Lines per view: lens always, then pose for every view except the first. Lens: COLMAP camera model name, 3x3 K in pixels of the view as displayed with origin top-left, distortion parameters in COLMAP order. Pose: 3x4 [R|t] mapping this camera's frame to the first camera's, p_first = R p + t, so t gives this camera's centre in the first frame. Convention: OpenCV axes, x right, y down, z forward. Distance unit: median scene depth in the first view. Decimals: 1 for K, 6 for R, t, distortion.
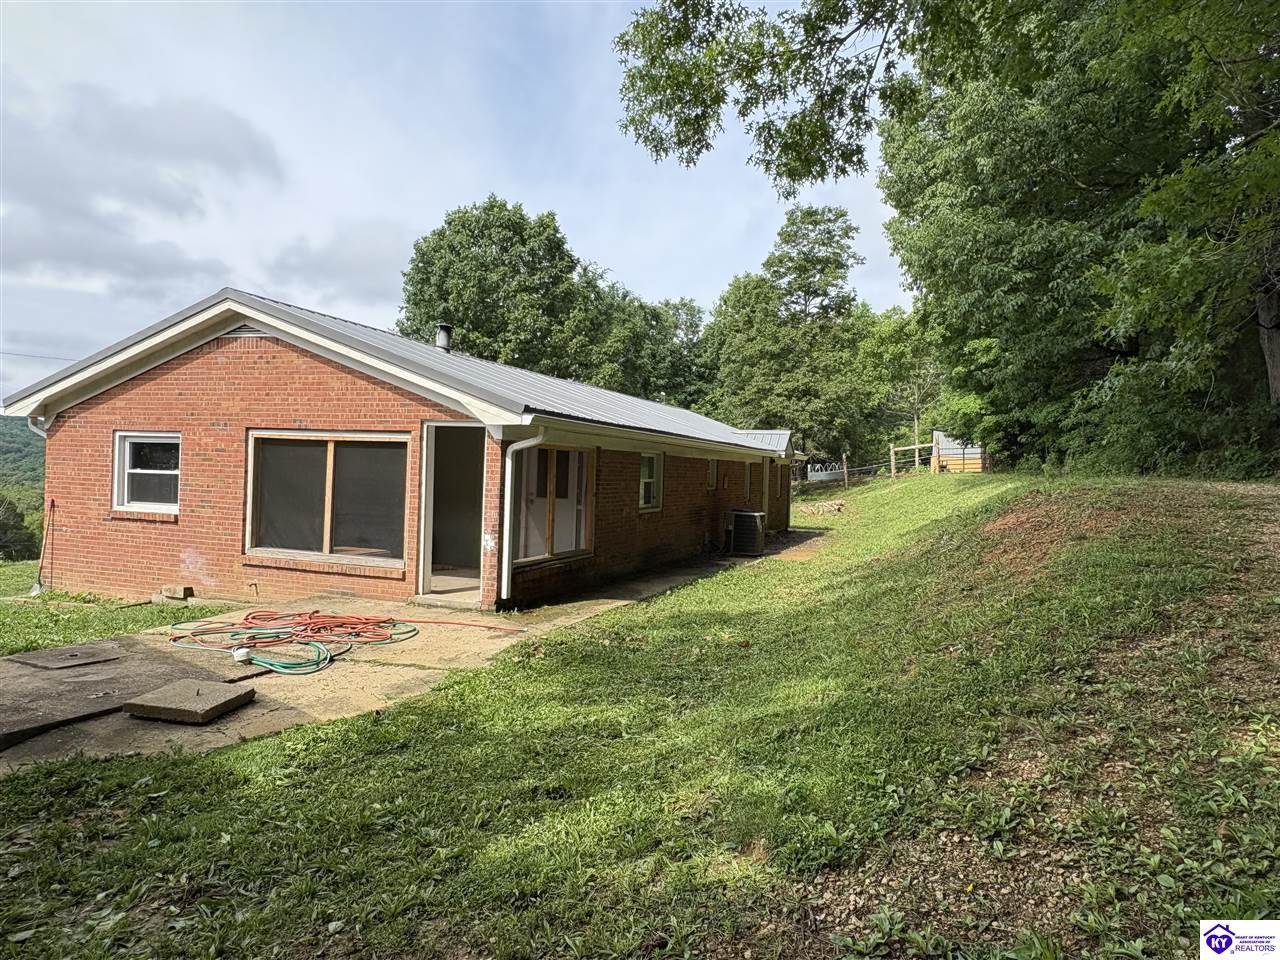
lens RADIAL K [[840.7, 0, 641.4], [0, 840.7, 480.5], [0, 0, 1]] dist [0.005310, 0.000426]
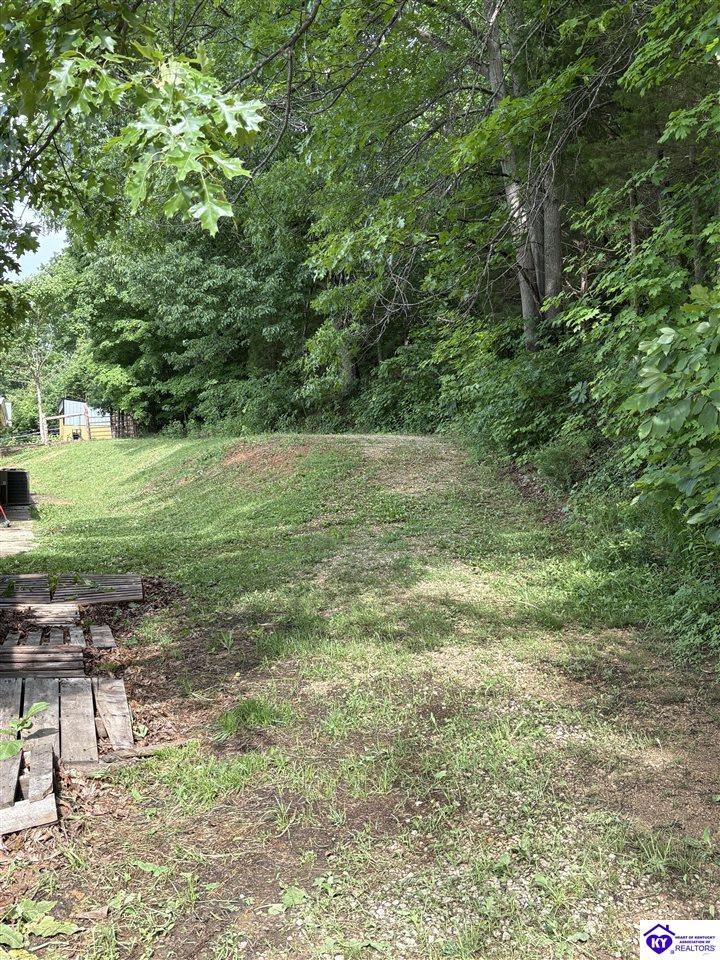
lens RADIAL K [[979.5, 0, 360.0], [0, 979.5, 480.0], [0, 0, 1]] dist [-0.020986, 0.000000]
pose [[0.773358, -0.053699, 0.631692, -0.197601], [0.036848, 0.998529, 0.039771, 0.006737], [-0.632898, -0.007480, 0.774199, -0.219499]]
